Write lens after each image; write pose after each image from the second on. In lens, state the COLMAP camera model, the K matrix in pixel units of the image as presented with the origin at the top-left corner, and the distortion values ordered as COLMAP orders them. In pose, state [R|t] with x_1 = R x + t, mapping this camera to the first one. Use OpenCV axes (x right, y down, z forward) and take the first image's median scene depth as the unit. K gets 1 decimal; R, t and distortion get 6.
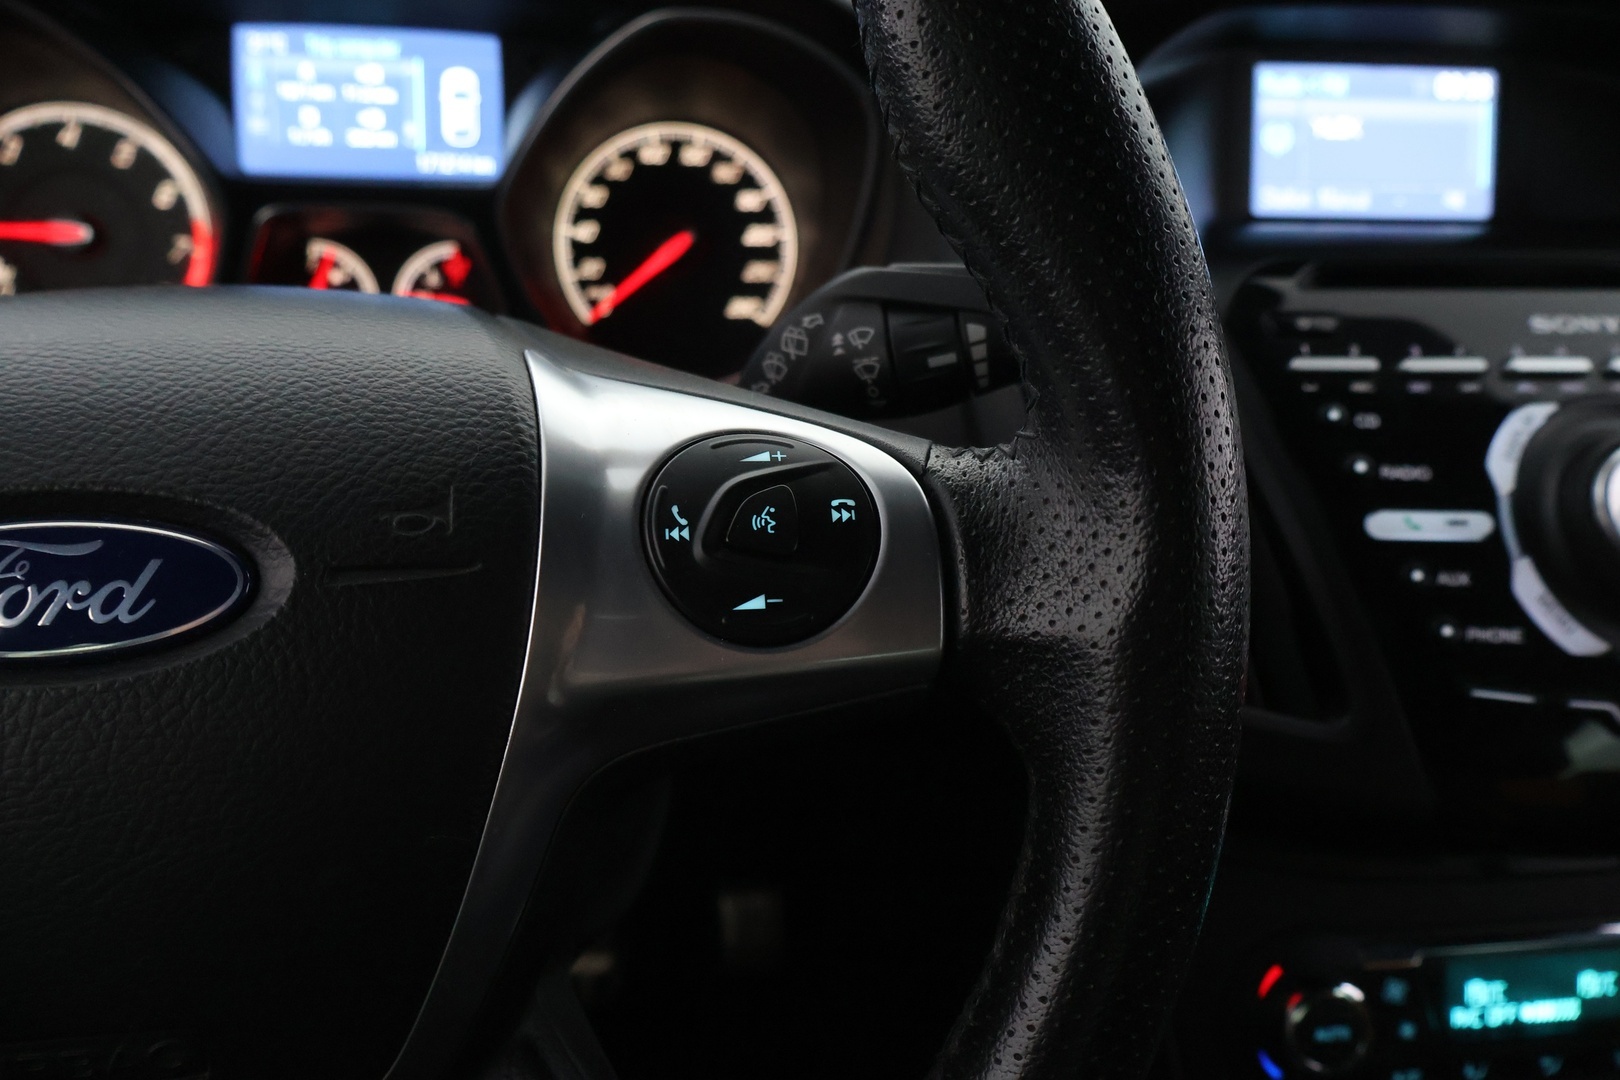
lens RADIAL K [[1386.2, 0, 810.2], [0, 1386.2, 531.8], [0, 0, 1]] dist [0.004175, -0.002668]
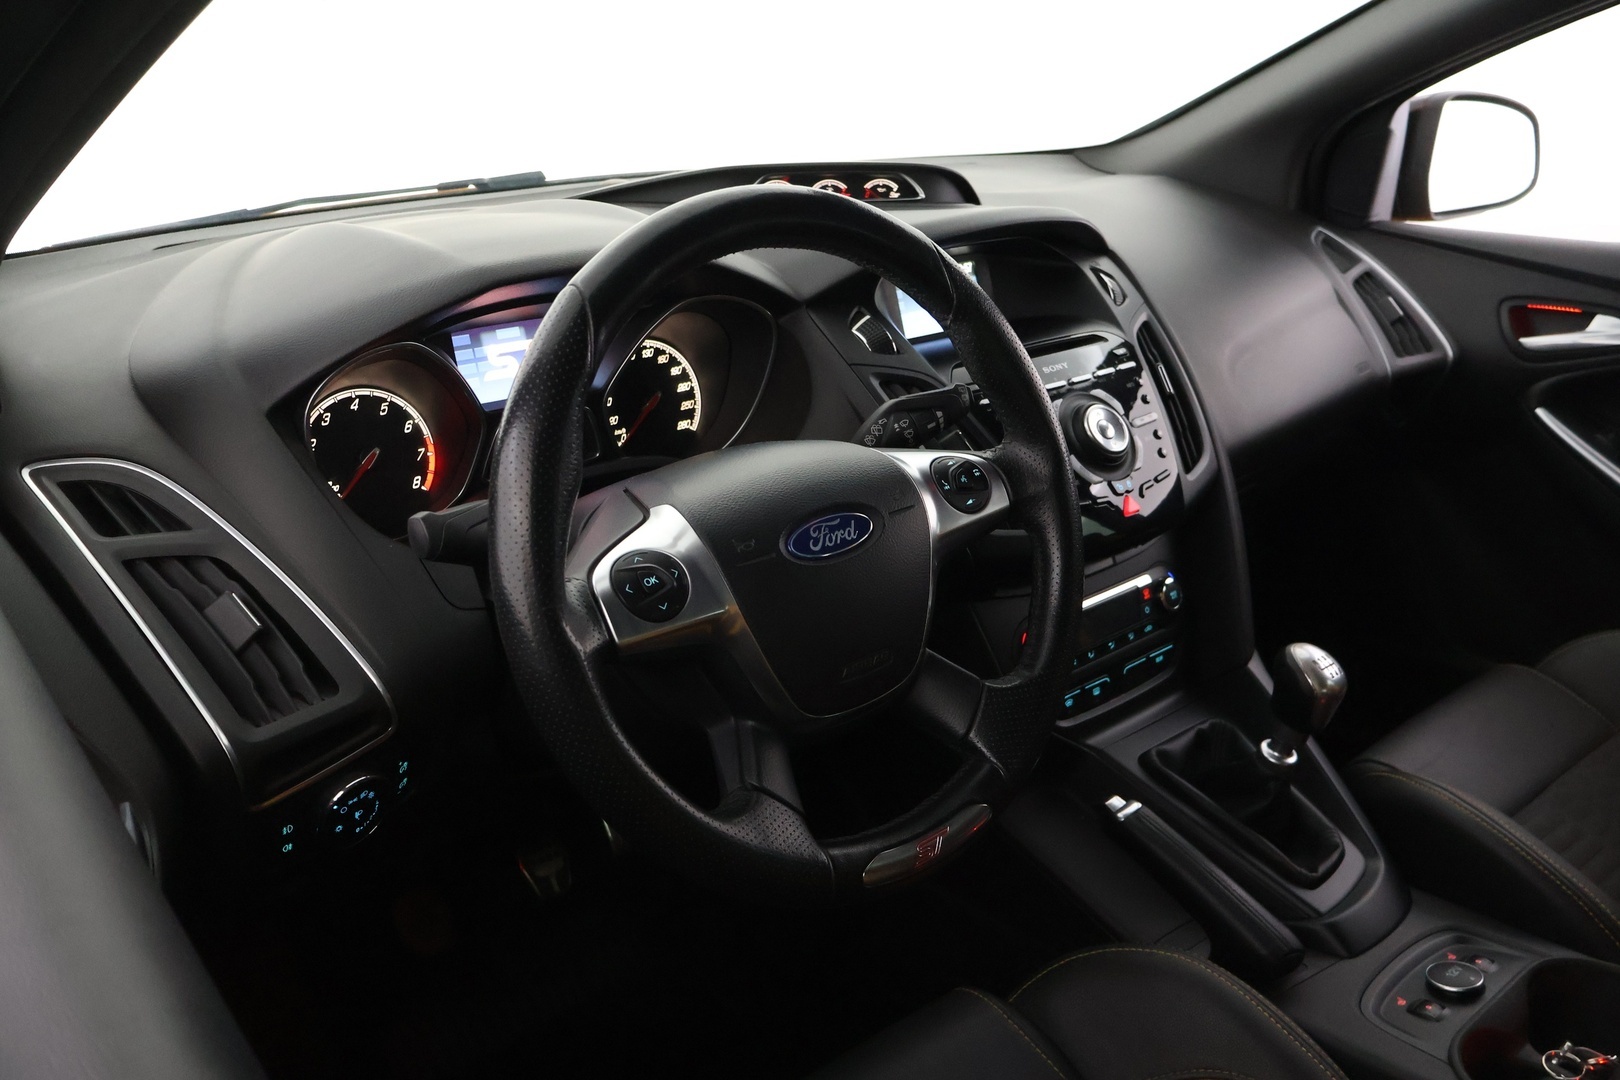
lens RADIAL K [[1386.2, 0, 814.3], [0, 1386.2, 546.2], [0, 0, 1]] dist [0.004175, -0.002668]
pose [[0.843377, -0.237985, 0.481745, -1.233792], [0.245894, 0.968119, 0.047776, -0.061458], [-0.477756, 0.078165, 0.875008, -1.105257]]
